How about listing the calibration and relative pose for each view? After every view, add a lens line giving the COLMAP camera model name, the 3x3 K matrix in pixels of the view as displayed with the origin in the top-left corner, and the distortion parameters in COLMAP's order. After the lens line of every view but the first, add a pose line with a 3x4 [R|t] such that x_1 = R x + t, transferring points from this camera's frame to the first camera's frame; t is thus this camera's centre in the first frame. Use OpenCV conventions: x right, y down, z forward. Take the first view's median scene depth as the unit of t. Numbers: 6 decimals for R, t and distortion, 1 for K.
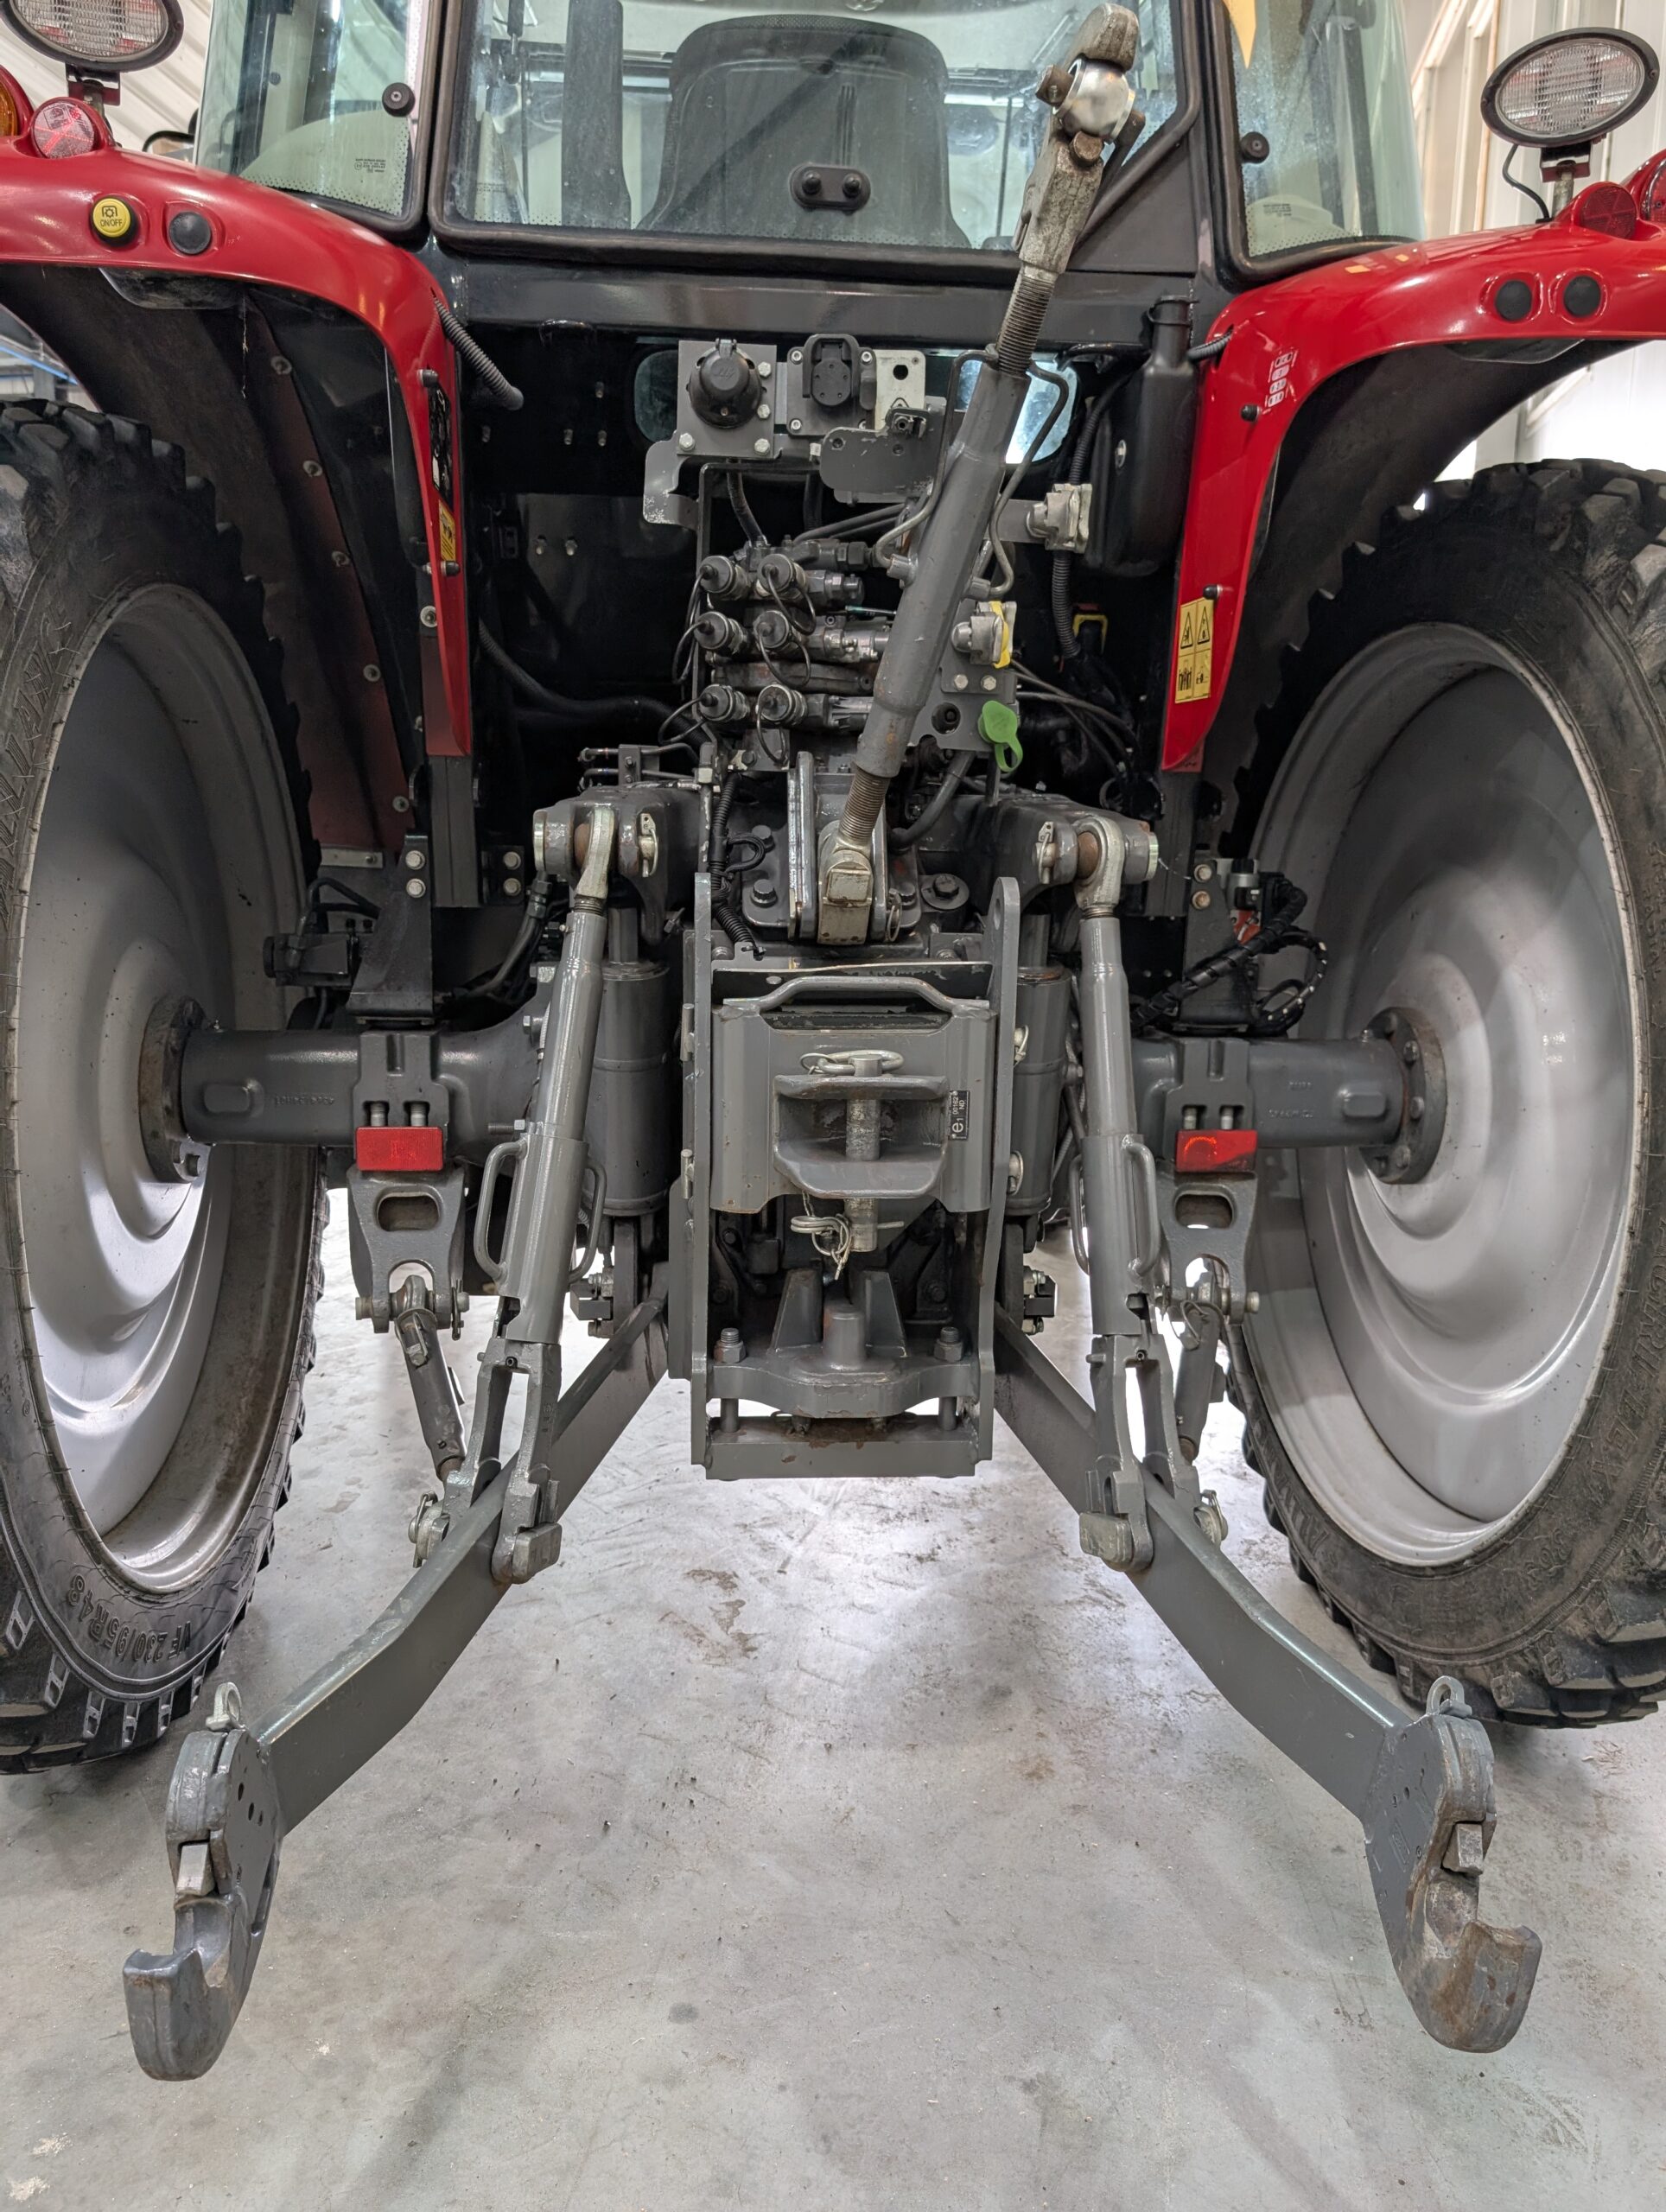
lens RADIAL K [[1570.2, 0, 833.0], [0, 1570.2, 1106.0], [0, 0, 1]] dist [0.023180, 0.000247]
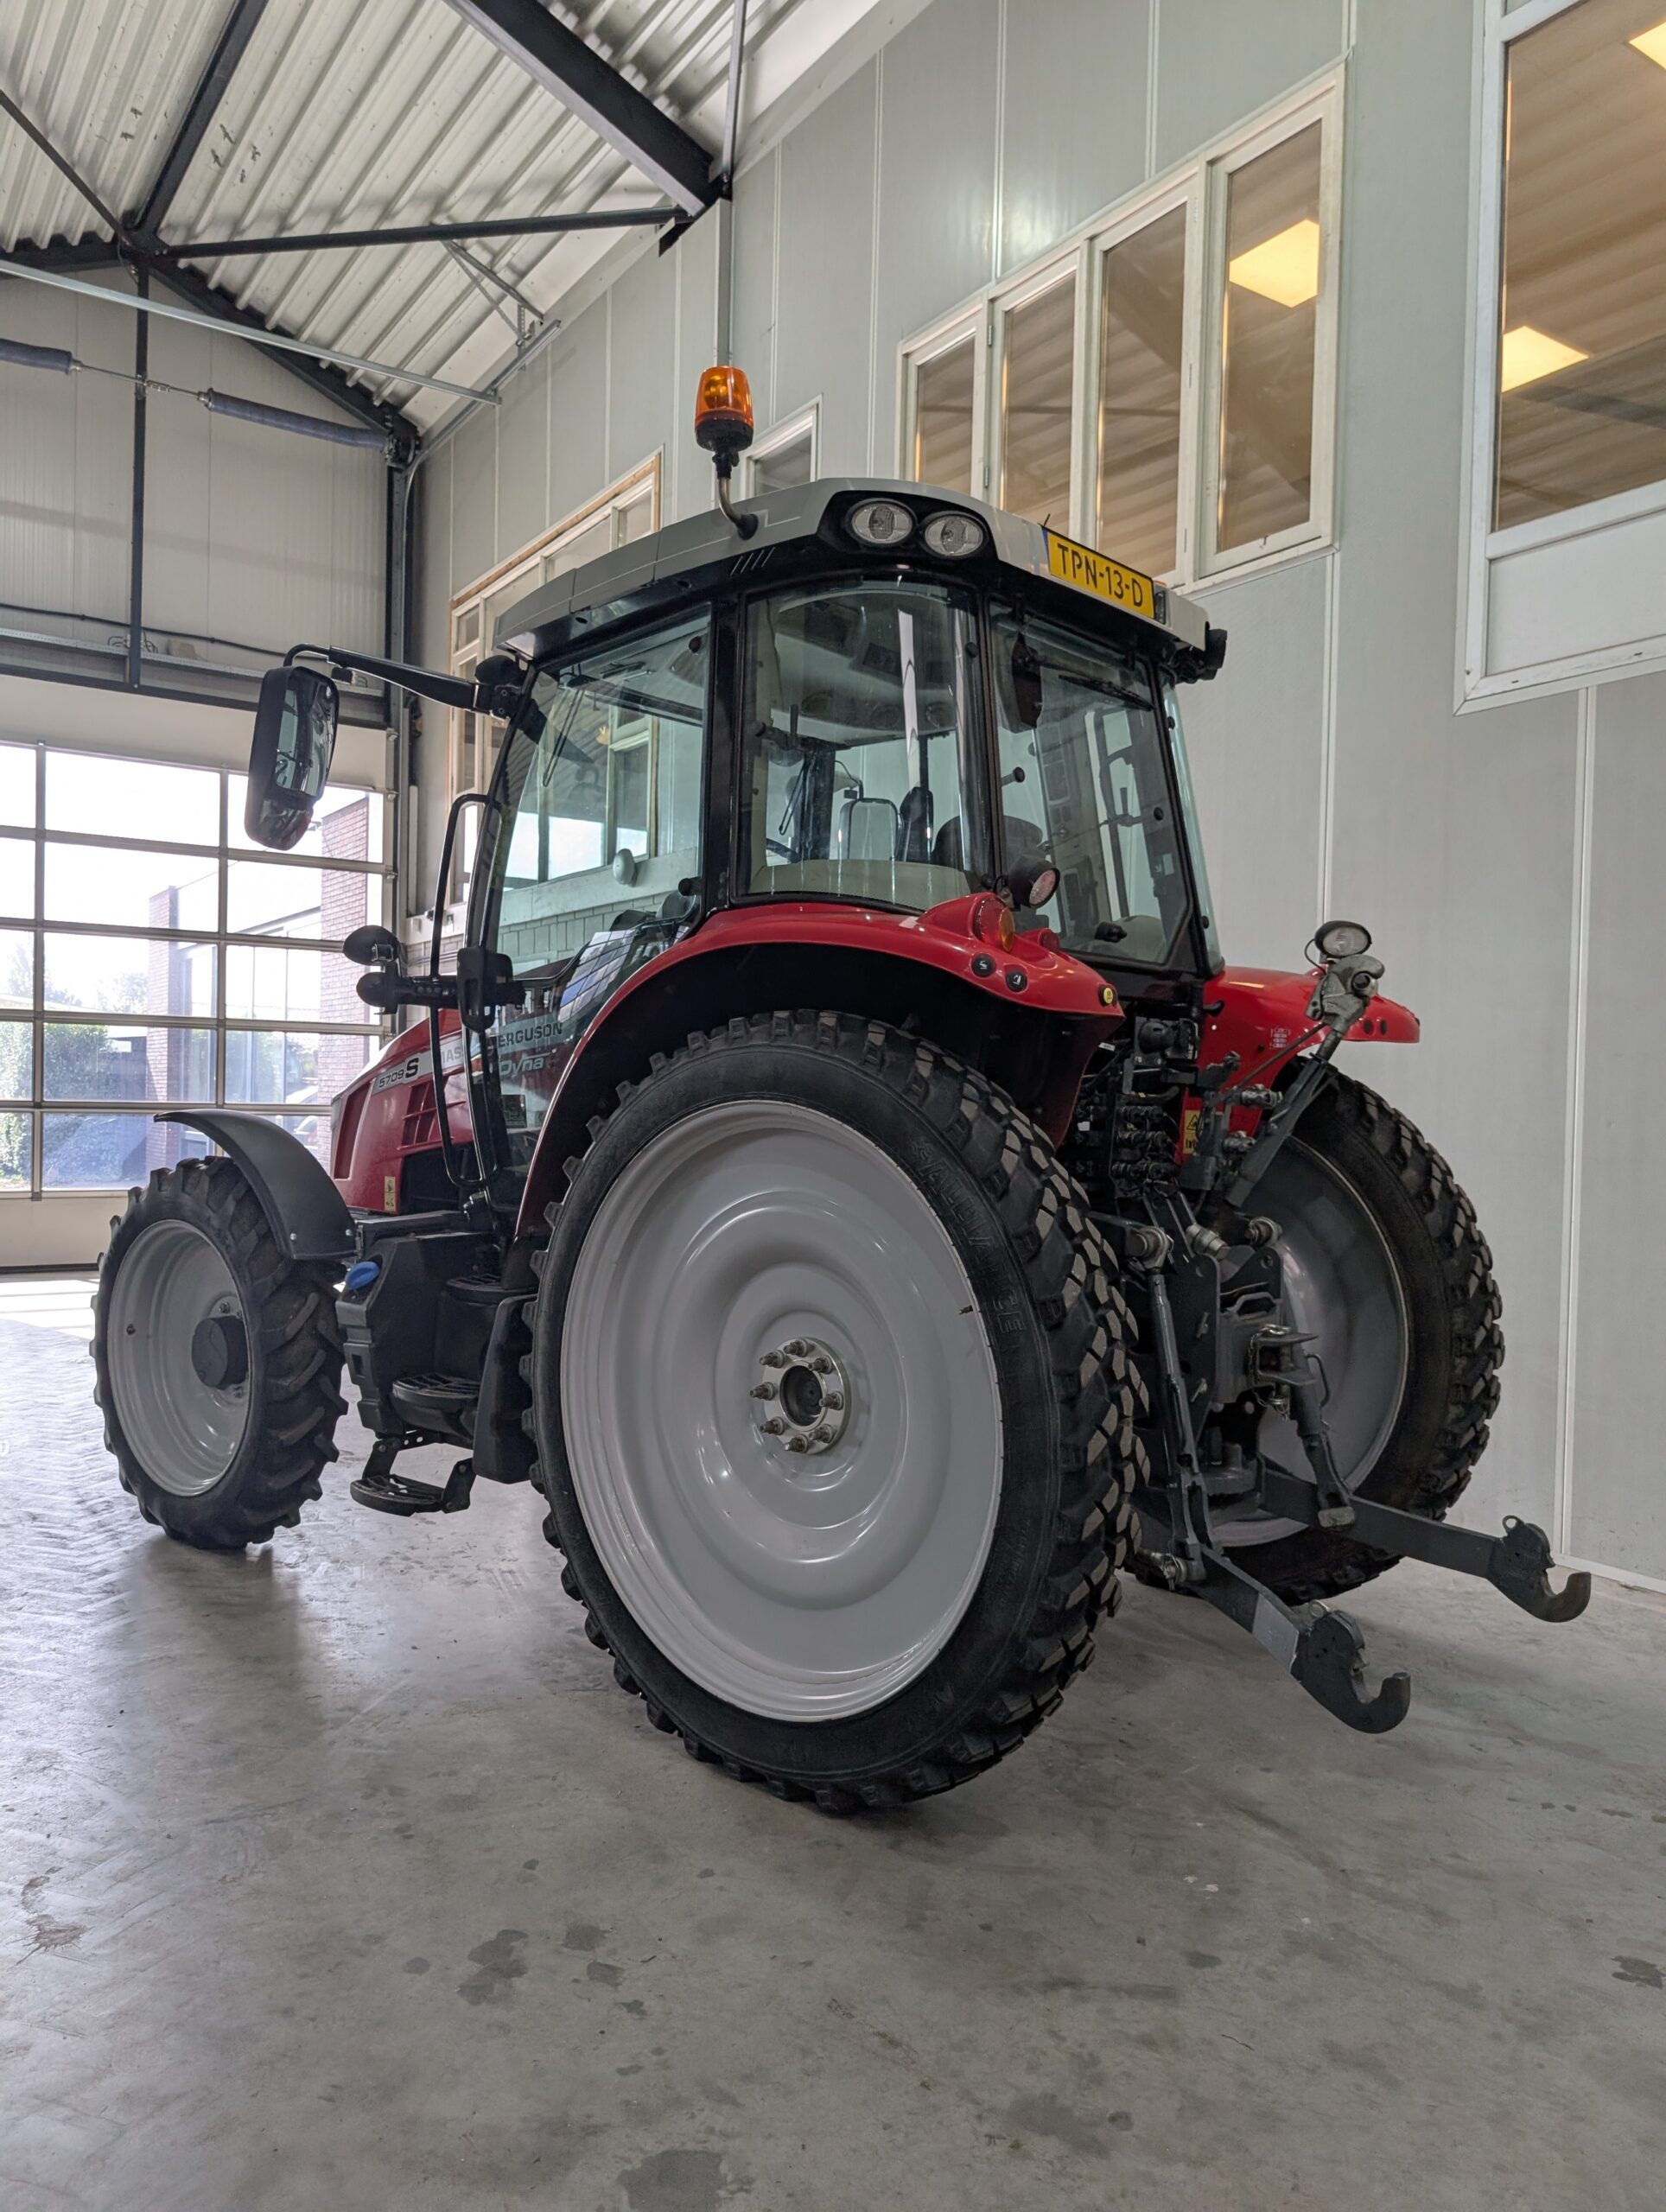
lens RADIAL K [[1603.5, 0, 844.1], [0, 1603.5, 1128.5], [0, 0, 1]] dist [0.011321, -0.004013]
pose [[0.718673, -0.011245, 0.695257, -1.987659], [0.107917, 0.989558, -0.095546, -0.154360], [-0.686923, 0.143696, 0.712383, -0.305209]]
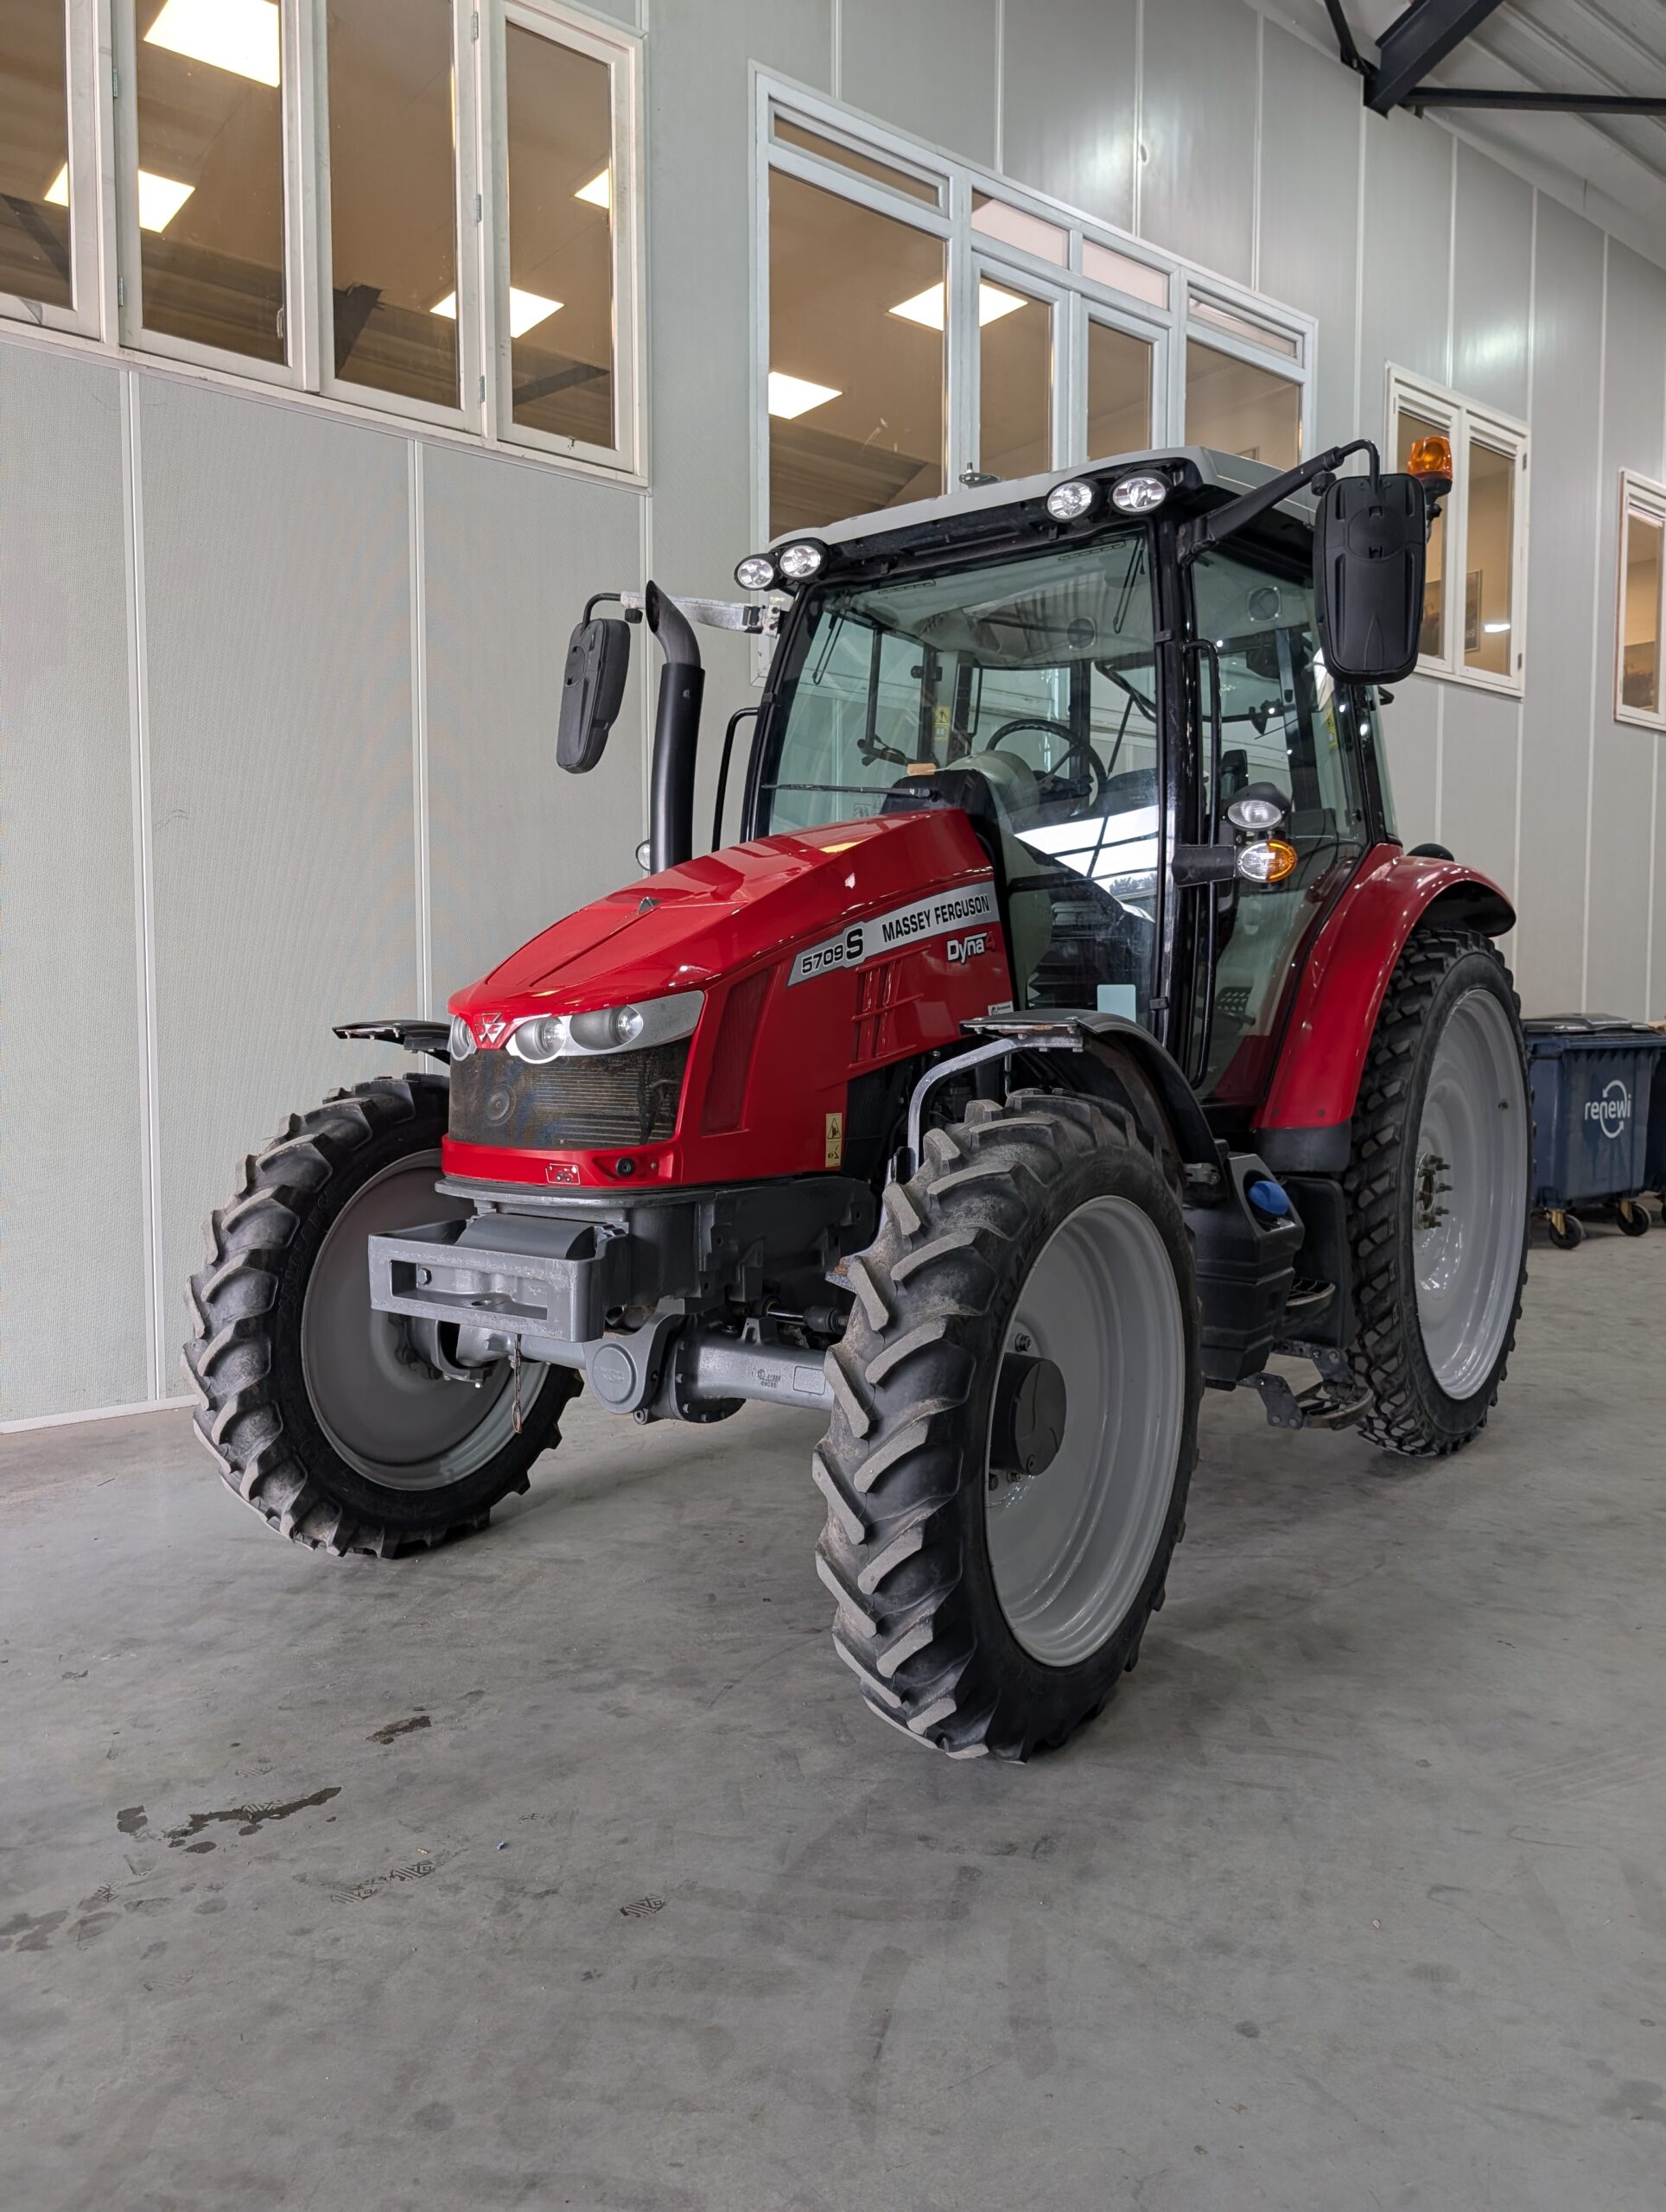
lens RADIAL K [[1602.5, 0, 821.3], [0, 1602.5, 1109.4], [0, 0, 1]] dist [0.017541, -0.017992]
pose [[-0.750852, -0.051696, 0.658445, -1.724189], [0.102505, 0.975731, 0.193497, -0.896388], [-0.652468, 0.212782, -0.727330, 4.321987]]
